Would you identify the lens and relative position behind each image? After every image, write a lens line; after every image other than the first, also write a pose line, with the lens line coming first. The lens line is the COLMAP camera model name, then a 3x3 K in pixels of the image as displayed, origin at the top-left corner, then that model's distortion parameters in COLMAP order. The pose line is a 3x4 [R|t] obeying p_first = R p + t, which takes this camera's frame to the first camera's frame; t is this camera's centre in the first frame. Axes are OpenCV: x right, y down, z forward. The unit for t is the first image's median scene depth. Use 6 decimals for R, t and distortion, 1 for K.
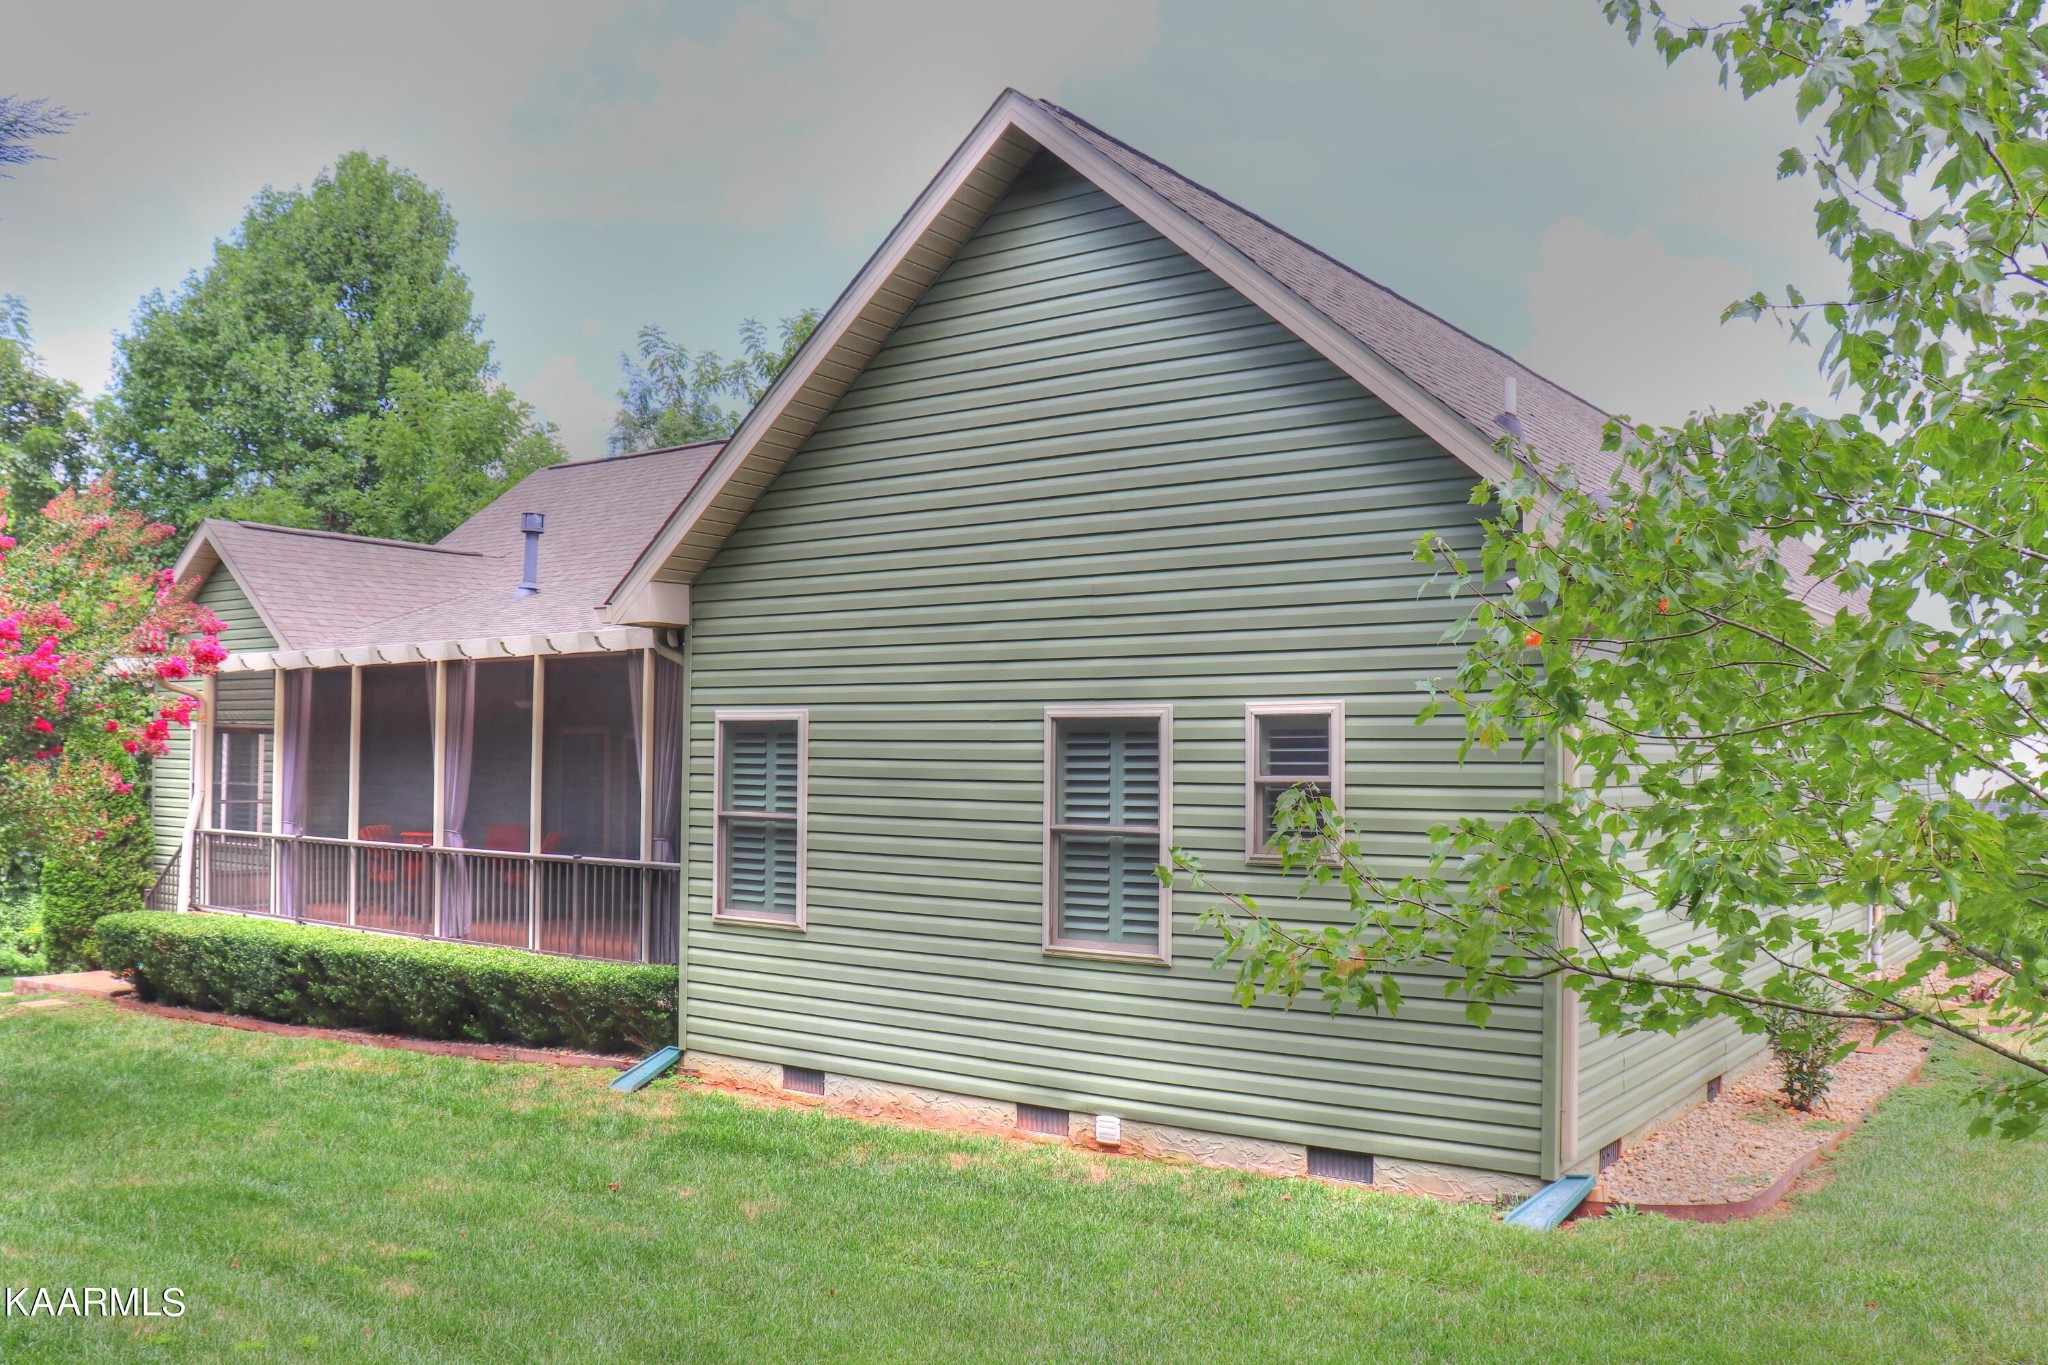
lens RADIAL K [[1689.9, 0, 1048.3], [0, 1689.9, 682.3], [0, 0, 1]] dist [-0.165770, 0.139880]
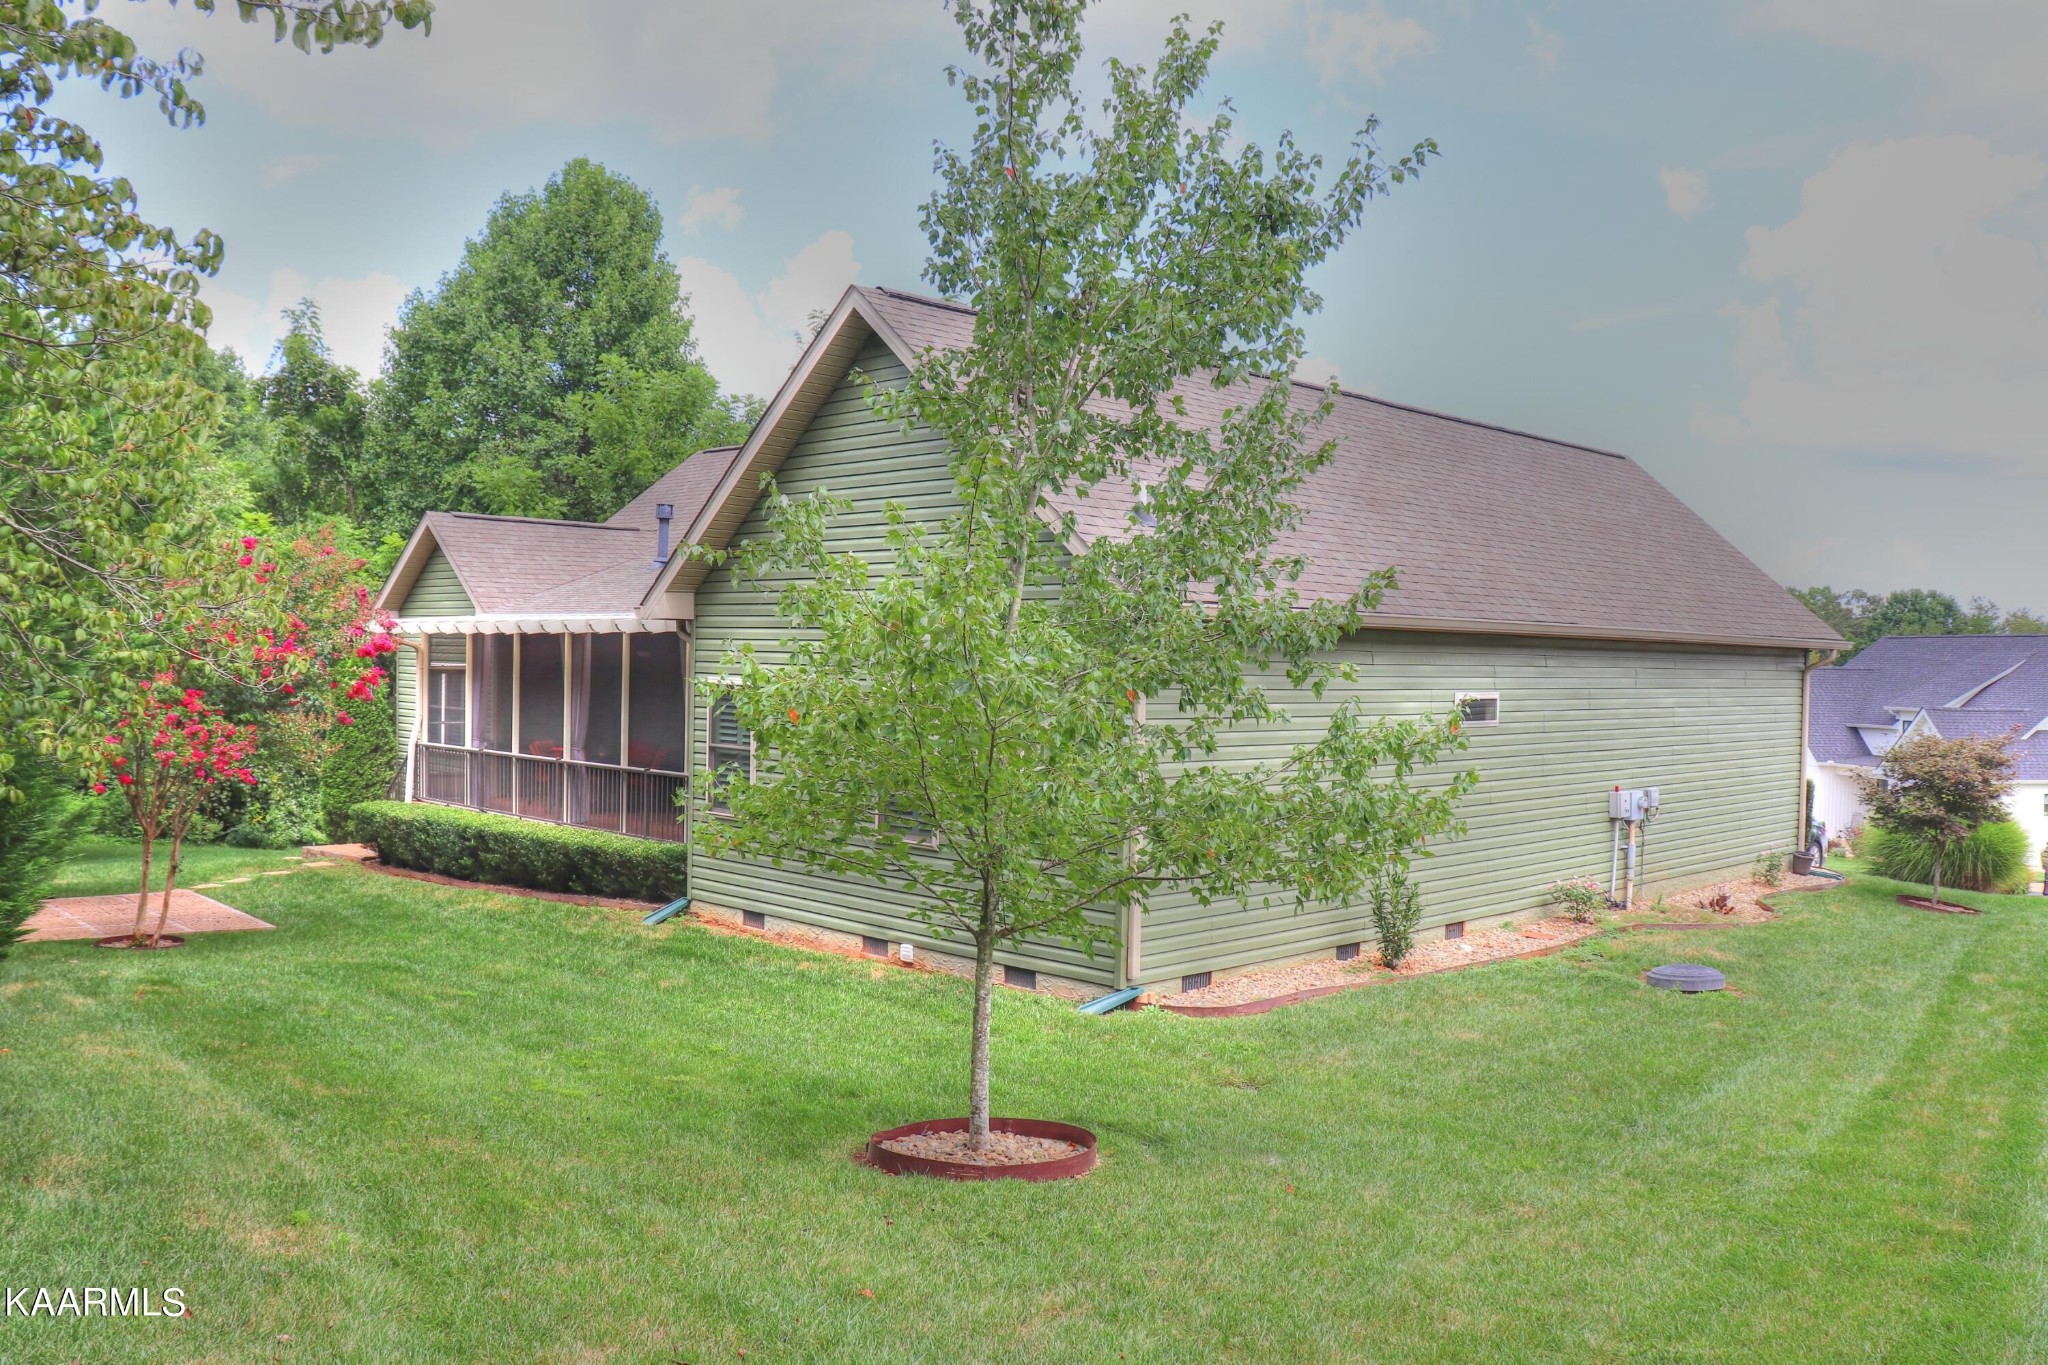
lens RADIAL K [[1689.9, 0, 1048.3], [0, 1689.9, 682.3], [0, 0, 1]] dist [-0.165770, 0.139880]
pose [[0.986594, 0.013263, -0.162657, 0.259804], [-0.003649, 0.998236, 0.059264, -0.051543], [0.163156, -0.057876, 0.984901, -0.327995]]
